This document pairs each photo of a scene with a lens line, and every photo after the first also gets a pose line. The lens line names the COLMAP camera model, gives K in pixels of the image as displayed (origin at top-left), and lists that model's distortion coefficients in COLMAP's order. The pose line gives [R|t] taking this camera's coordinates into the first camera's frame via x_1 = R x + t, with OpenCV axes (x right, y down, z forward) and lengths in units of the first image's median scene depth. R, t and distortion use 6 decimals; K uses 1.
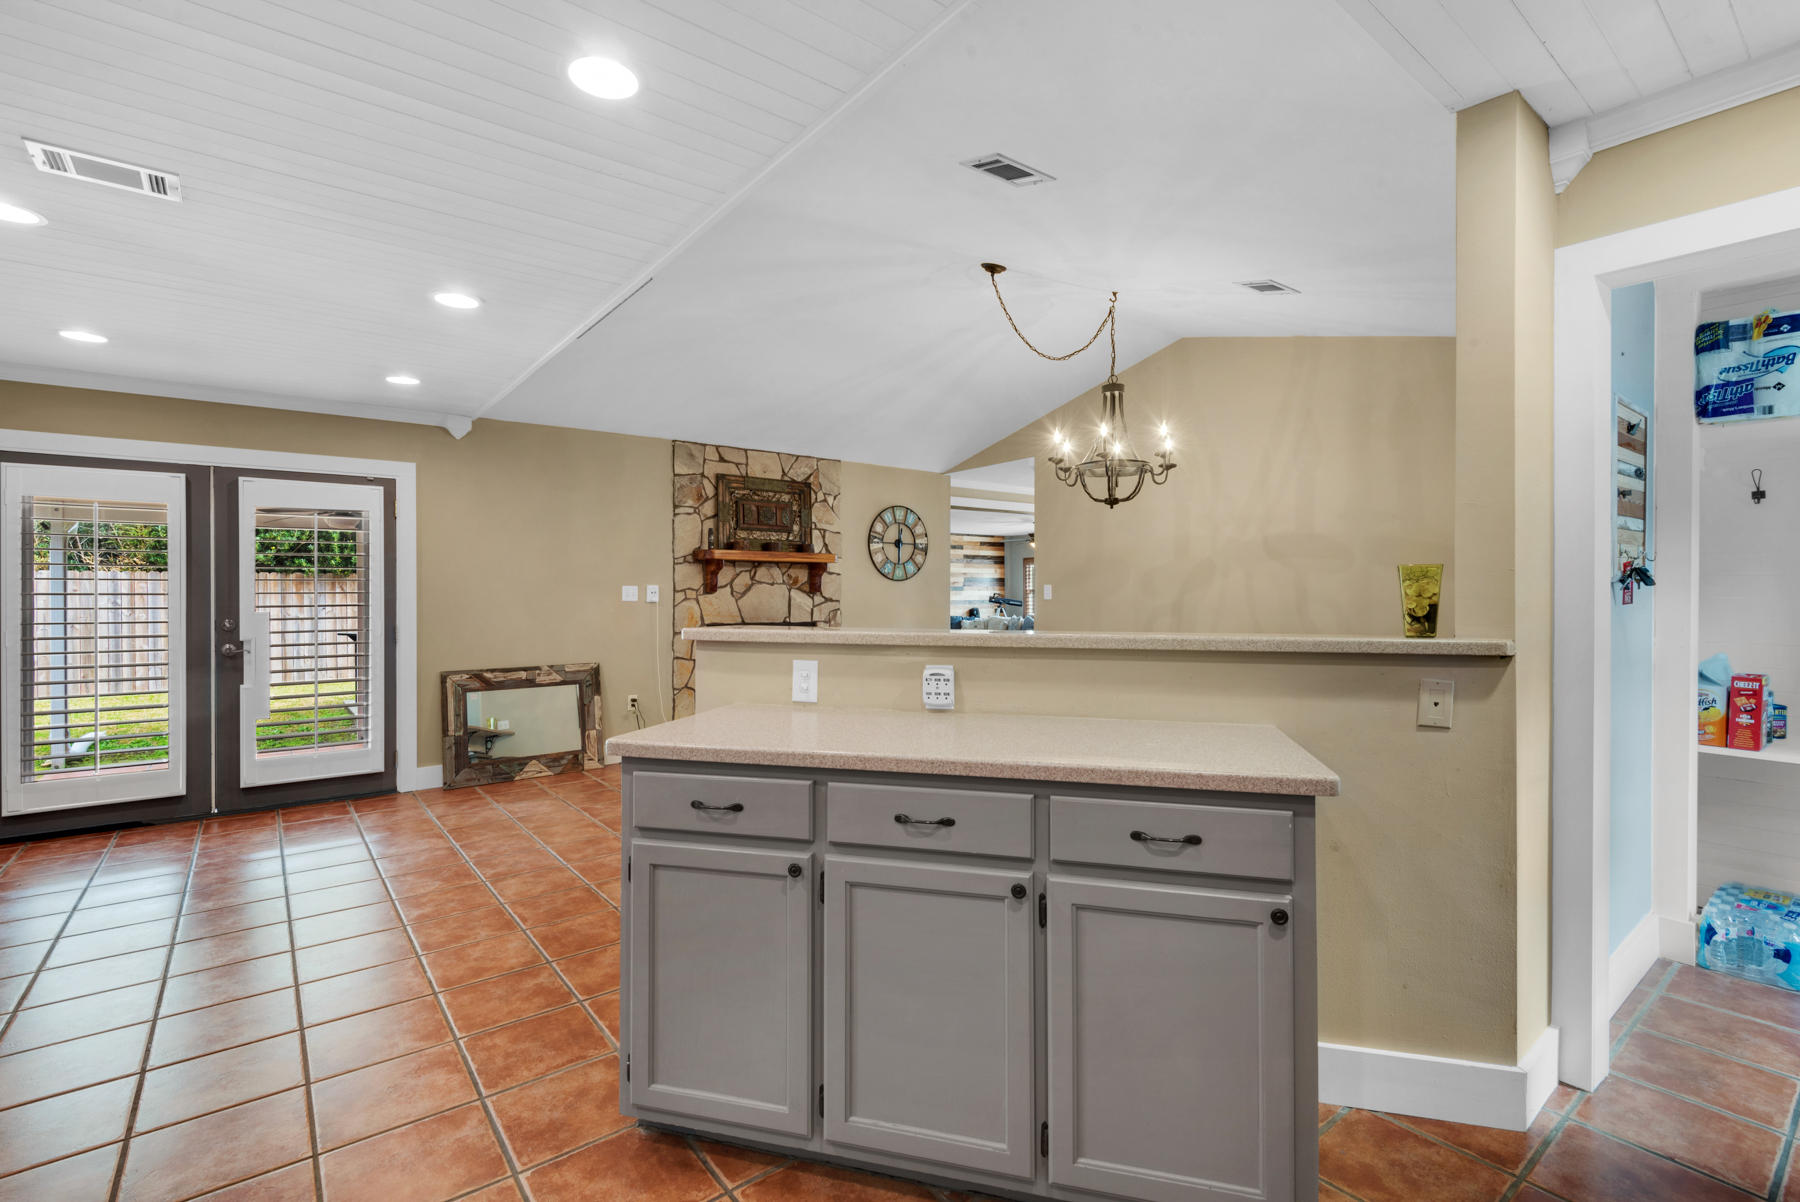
lens RADIAL K [[814.8, 0, 942.3], [0, 814.8, 593.7], [0, 0, 1]] dist [0.023145, -0.013088]
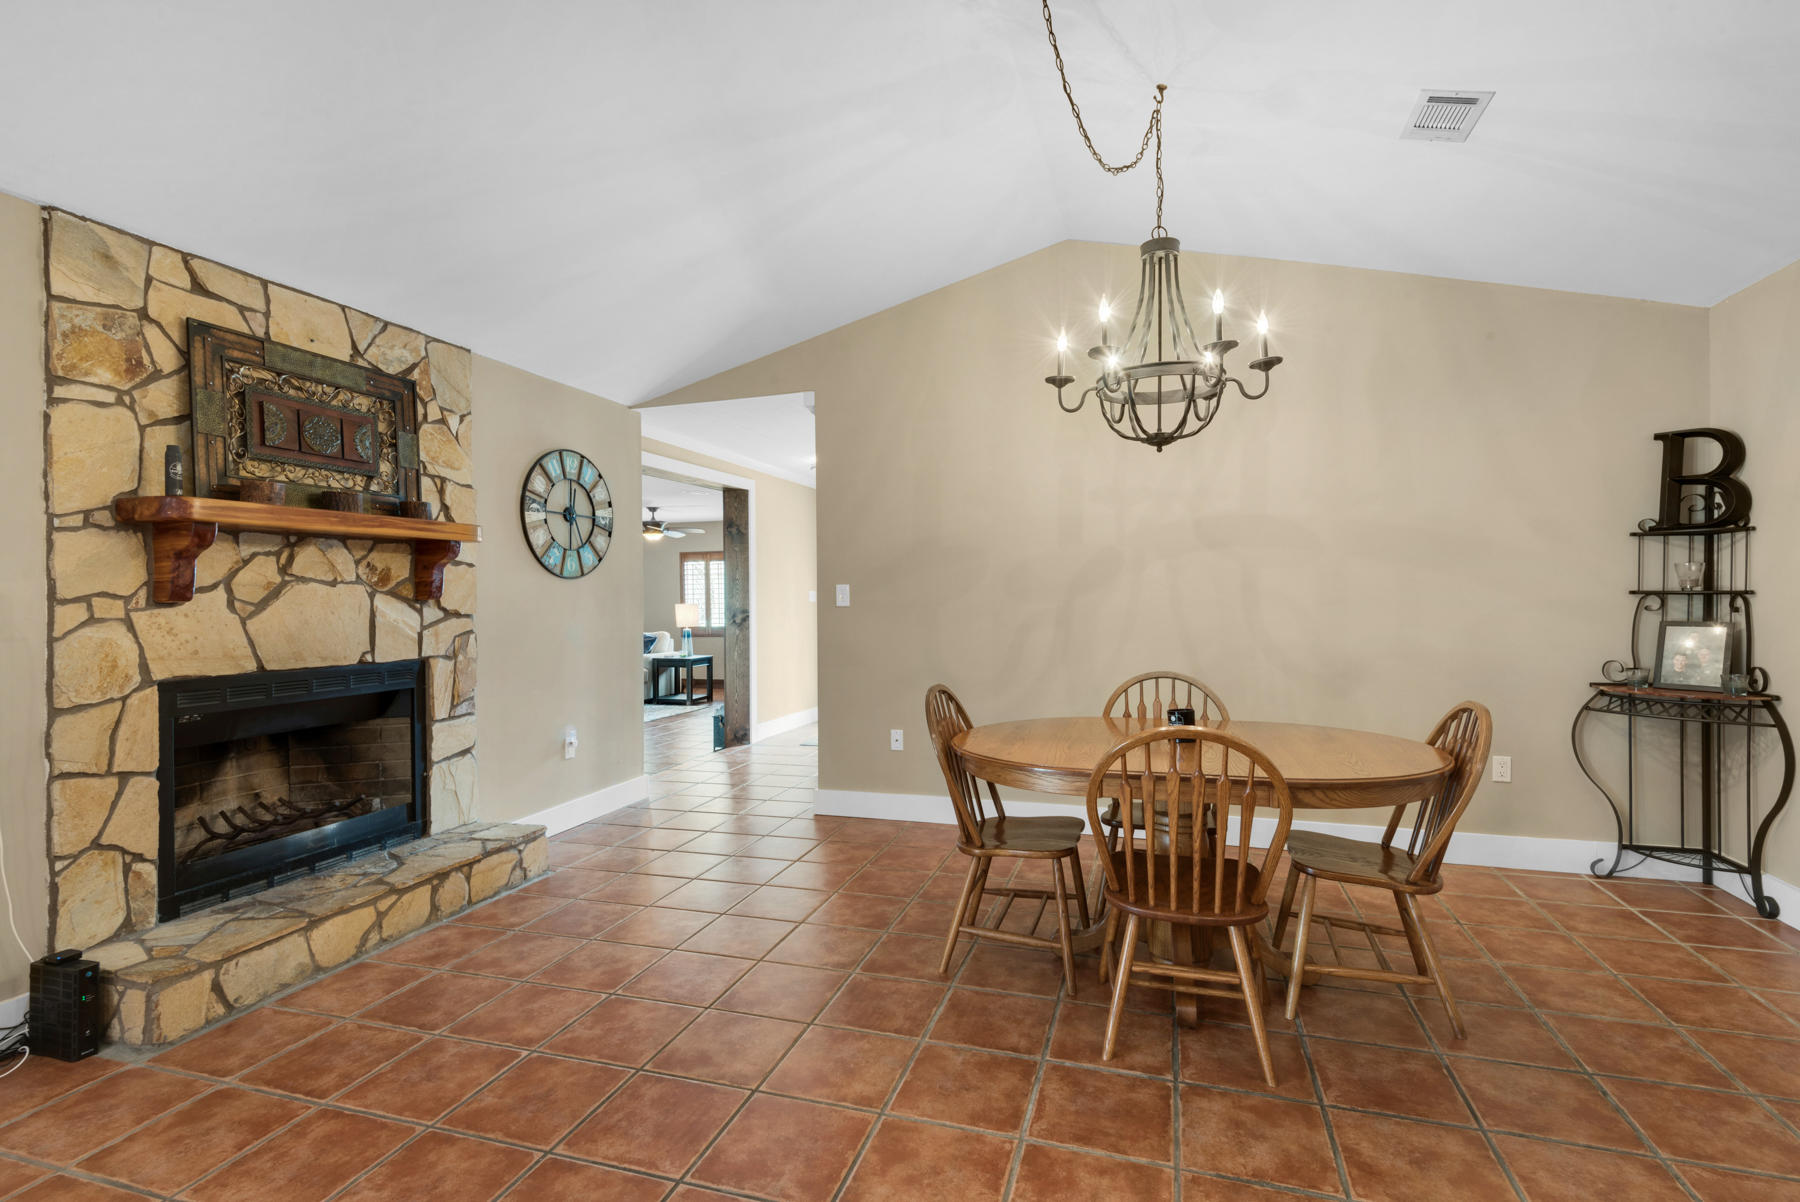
lens RADIAL K [[814.8, 0, 930.9], [0, 814.8, 592.8], [0, 0, 1]] dist [0.023145, -0.013088]
pose [[0.835853, -0.007378, 0.548904, -0.177014], [0.010819, 0.999937, -0.003033, -0.001189], [-0.548847, 0.008474, 0.835880, 0.410205]]
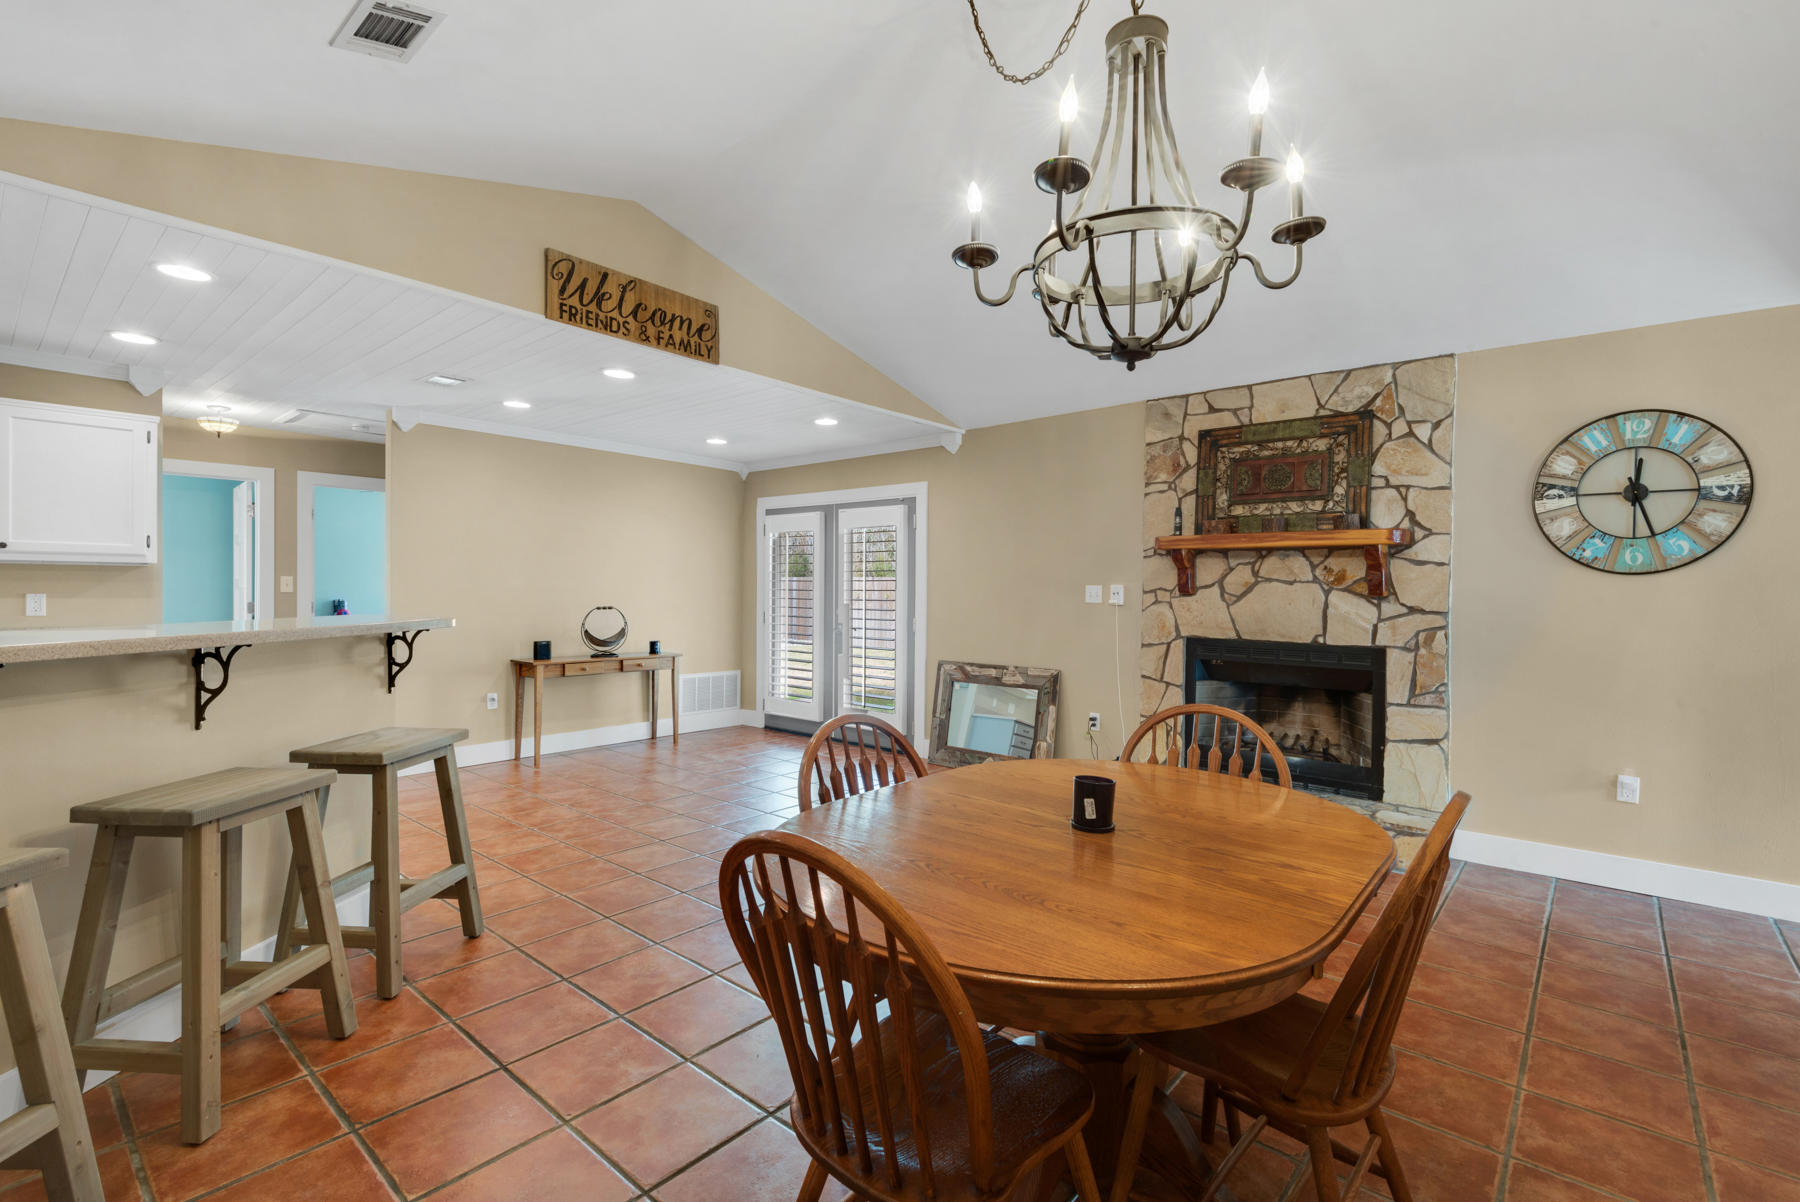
lens RADIAL K [[814.8, 0, 888.9], [0, 814.8, 597.2], [0, 0, 1]] dist [0.023145, -0.013088]
pose [[0.146098, 0.011025, -0.989209, 0.379312], [-0.013530, 0.999867, 0.009146, -0.001721], [0.989178, 0.012047, 0.146228, 0.577868]]
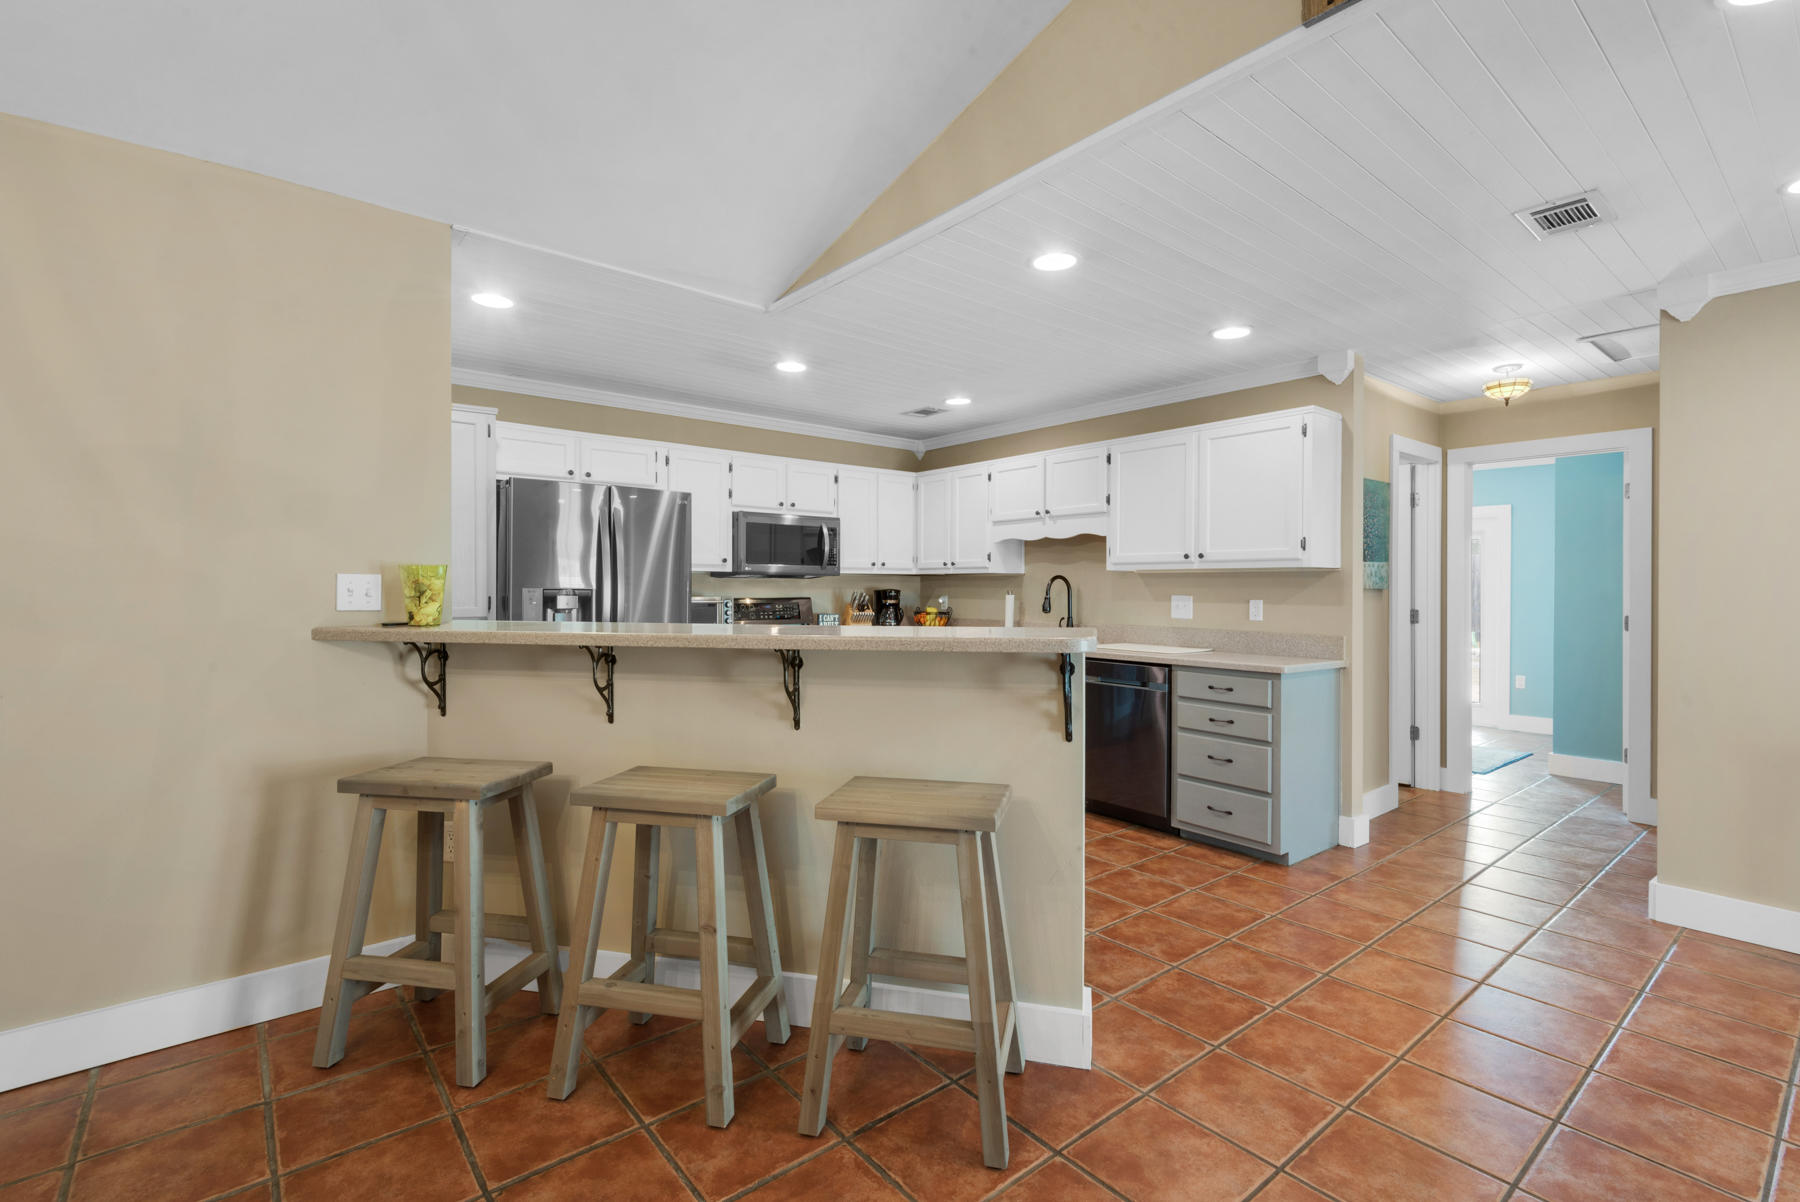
lens RADIAL K [[814.8, 0, 912.7], [0, 814.8, 590.0], [0, 0, 1]] dist [0.023145, -0.013088]
pose [[-0.999884, -0.003384, 0.014858, -0.042191], [-0.003300, 0.999978, 0.005699, -0.001159], [-0.014877, 0.005650, -0.999873, 0.685658]]
